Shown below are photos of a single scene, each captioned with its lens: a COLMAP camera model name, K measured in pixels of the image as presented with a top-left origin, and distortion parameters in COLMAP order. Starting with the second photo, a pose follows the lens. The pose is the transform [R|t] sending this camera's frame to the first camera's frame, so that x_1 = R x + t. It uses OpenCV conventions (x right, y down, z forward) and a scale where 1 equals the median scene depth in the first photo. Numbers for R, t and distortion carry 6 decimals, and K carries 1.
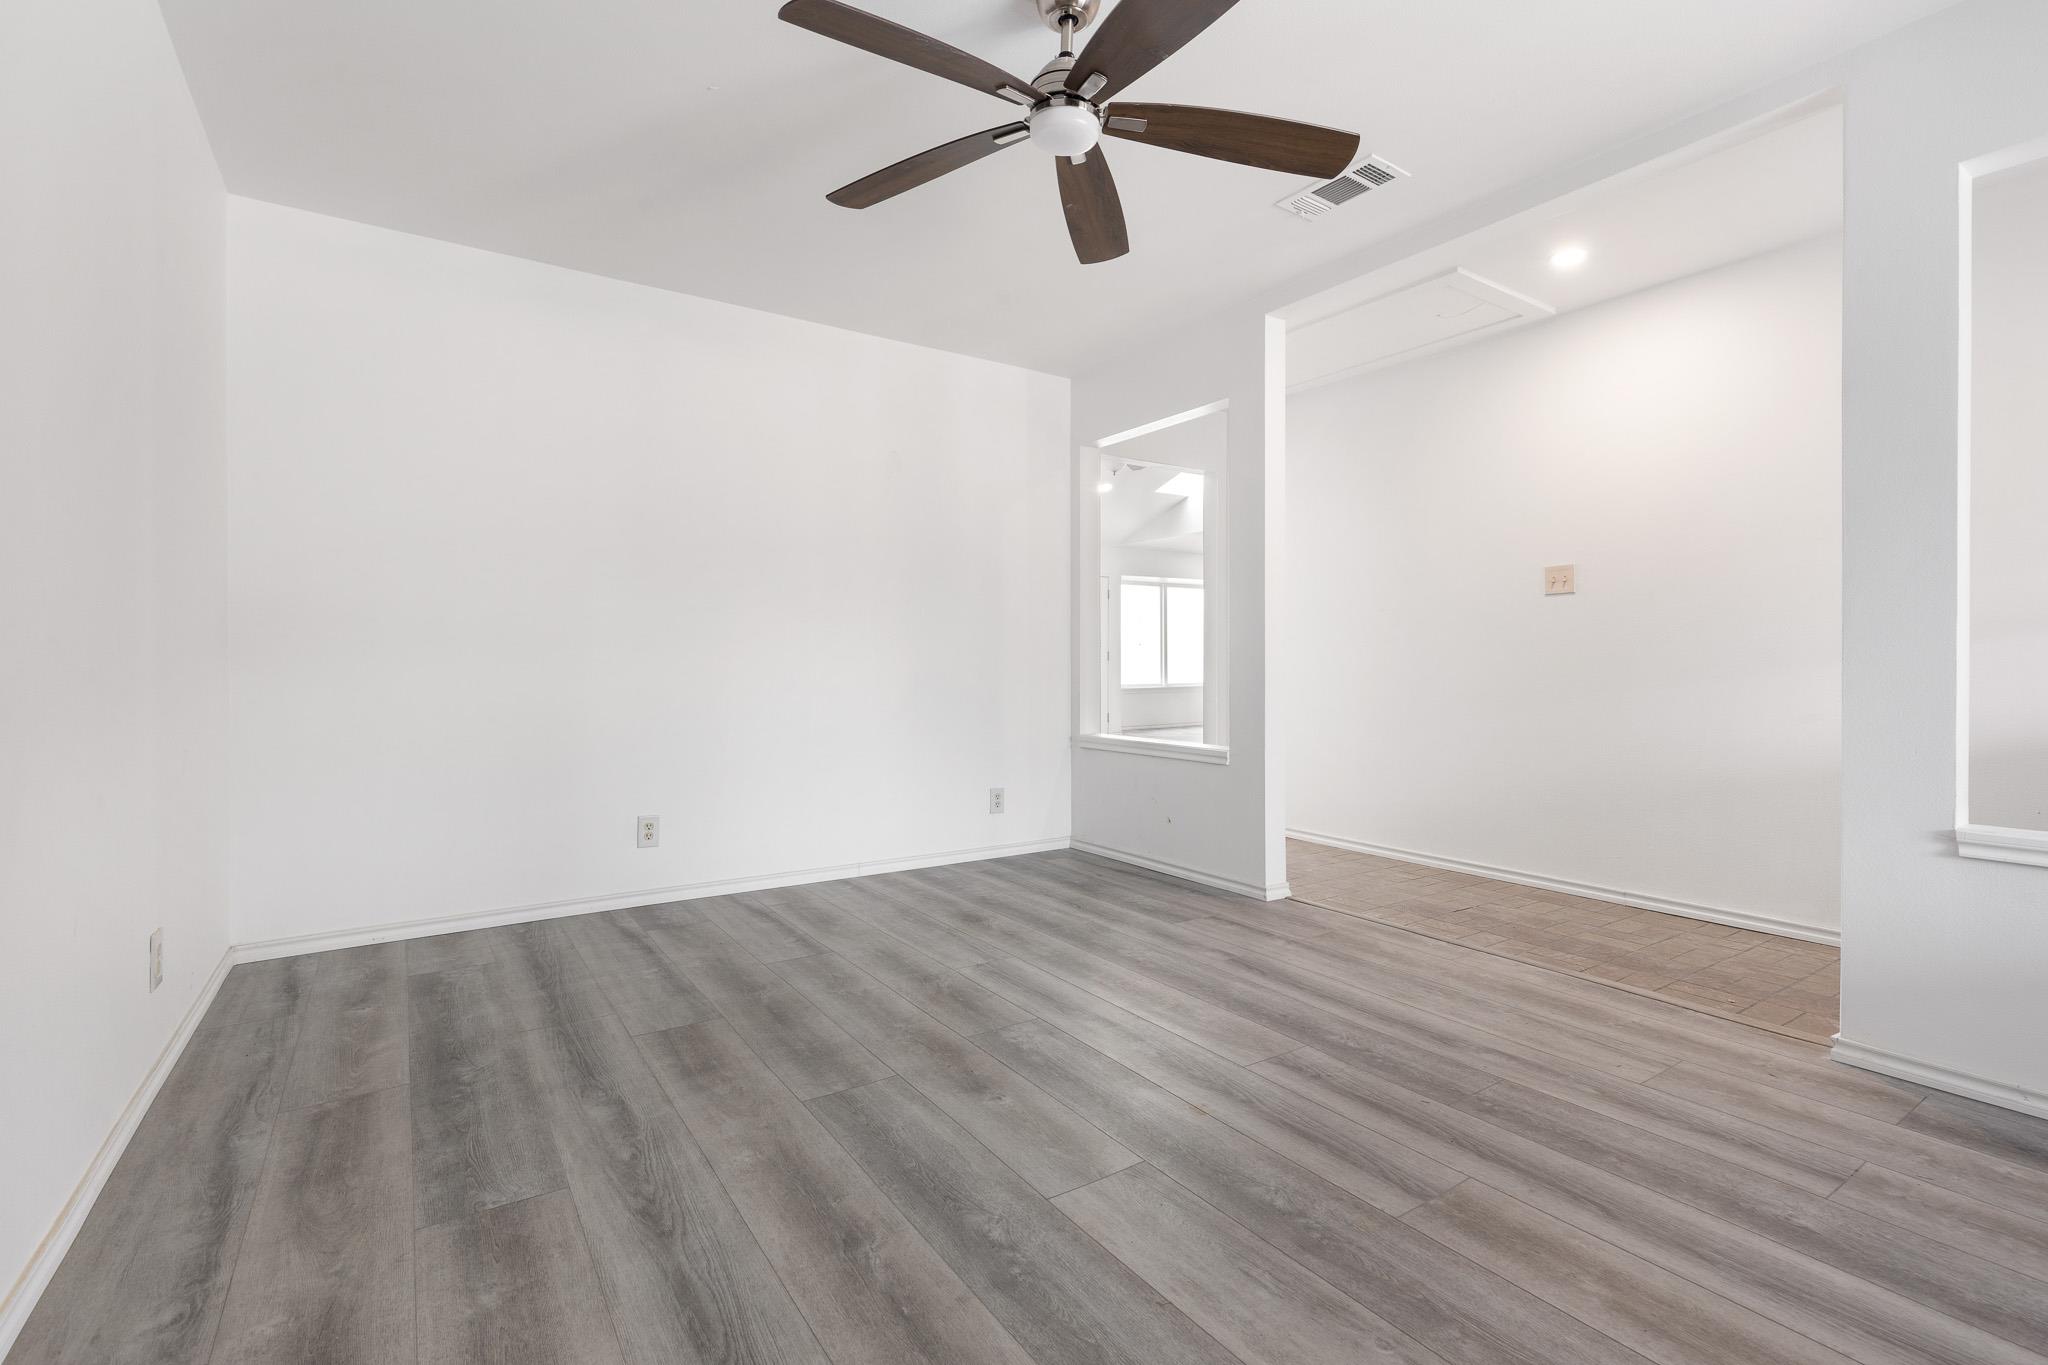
lens RADIAL K [[927.2, 0, 1039.4], [0, 927.2, 678.4], [0, 0, 1]] dist [-0.000883, -0.000504]
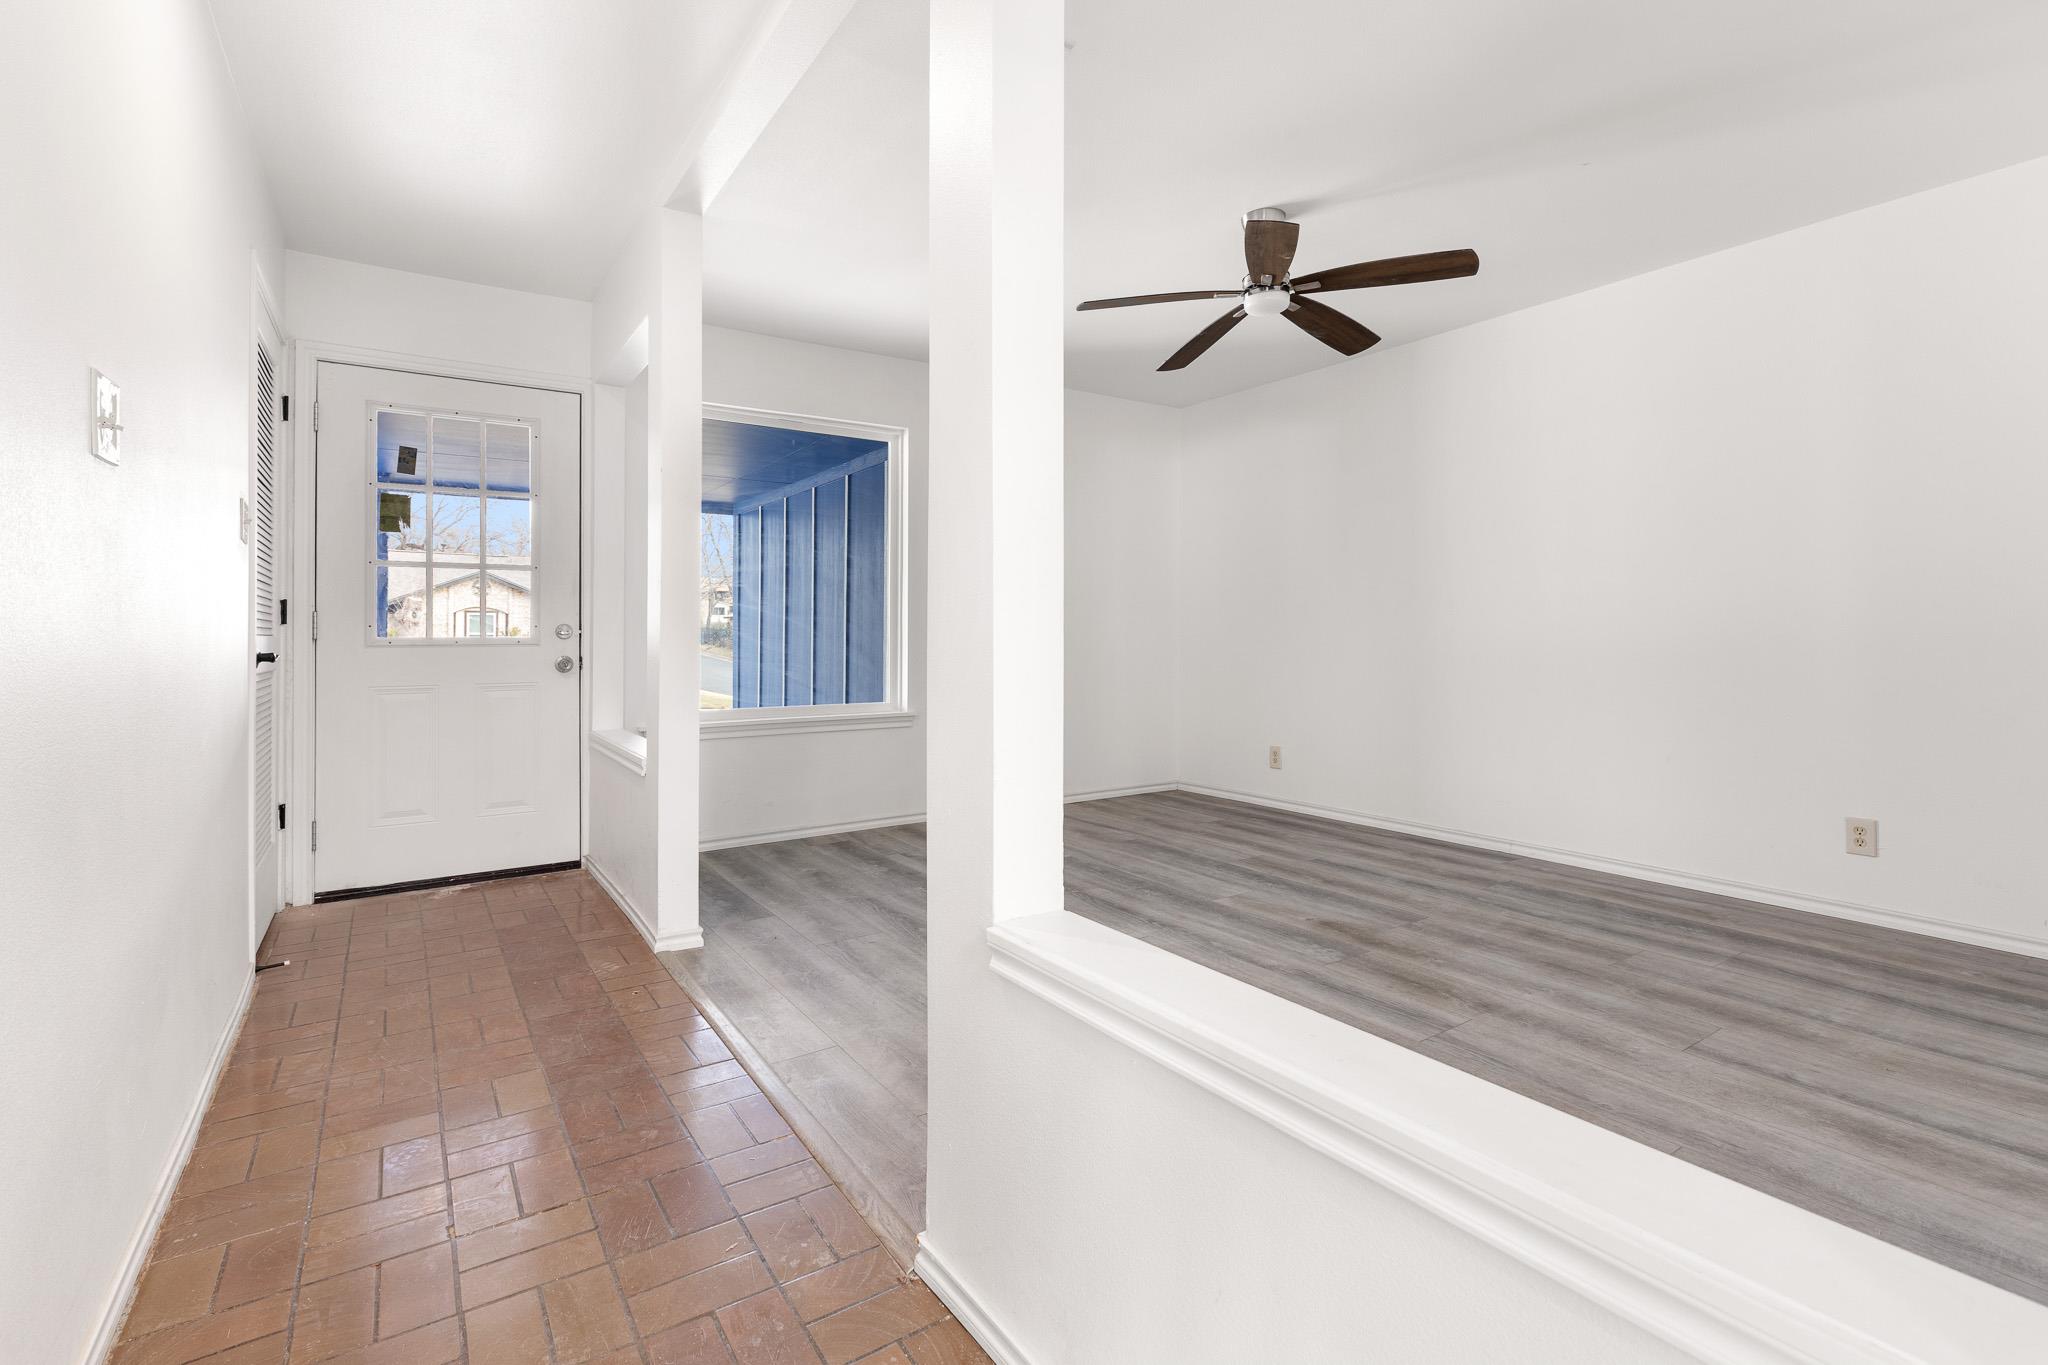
lens RADIAL K [[925.9, 0, 1024.1], [0, 925.9, 635.7], [0, 0, 1]] dist [0.002399, -0.001200]
pose [[-0.999717, 0.004618, 0.023339, 0.325569], [0.005094, 0.999780, 0.020351, -0.053496], [-0.023240, 0.020464, -0.999520, 2.090223]]
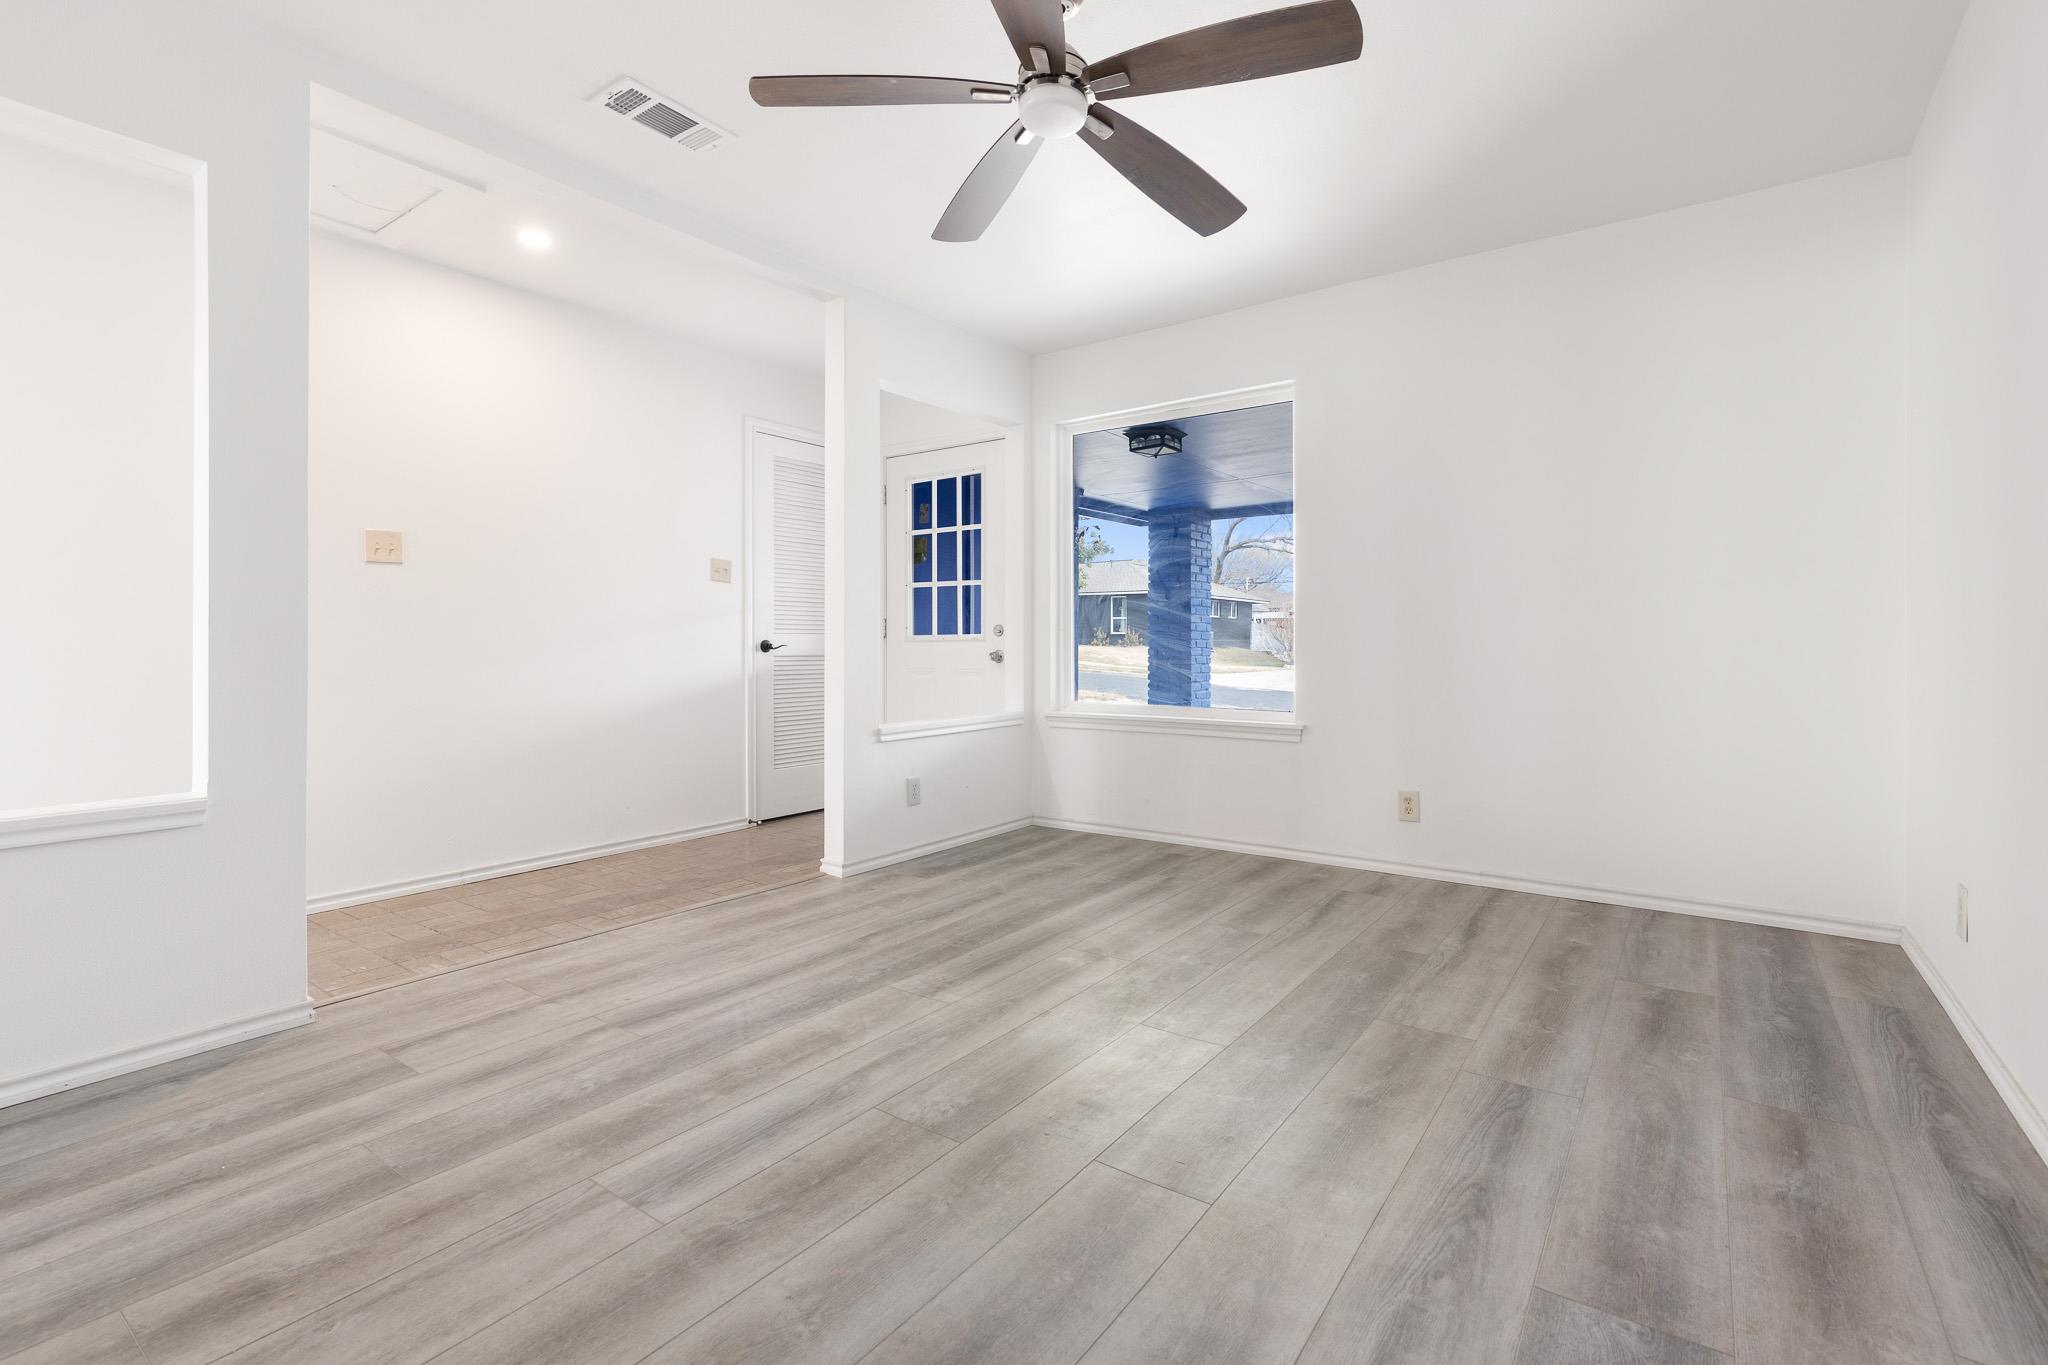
lens RADIAL K [[921.1, 0, 1030.1], [0, 921.1, 650.2], [0, 0, 1]] dist [0.001714, -0.000788]
pose [[-0.330663, -0.008626, 0.943709, -0.742032], [0.017883, 0.999721, 0.015404, -0.016003], [-0.943579, 0.021970, -0.330417, 1.108999]]
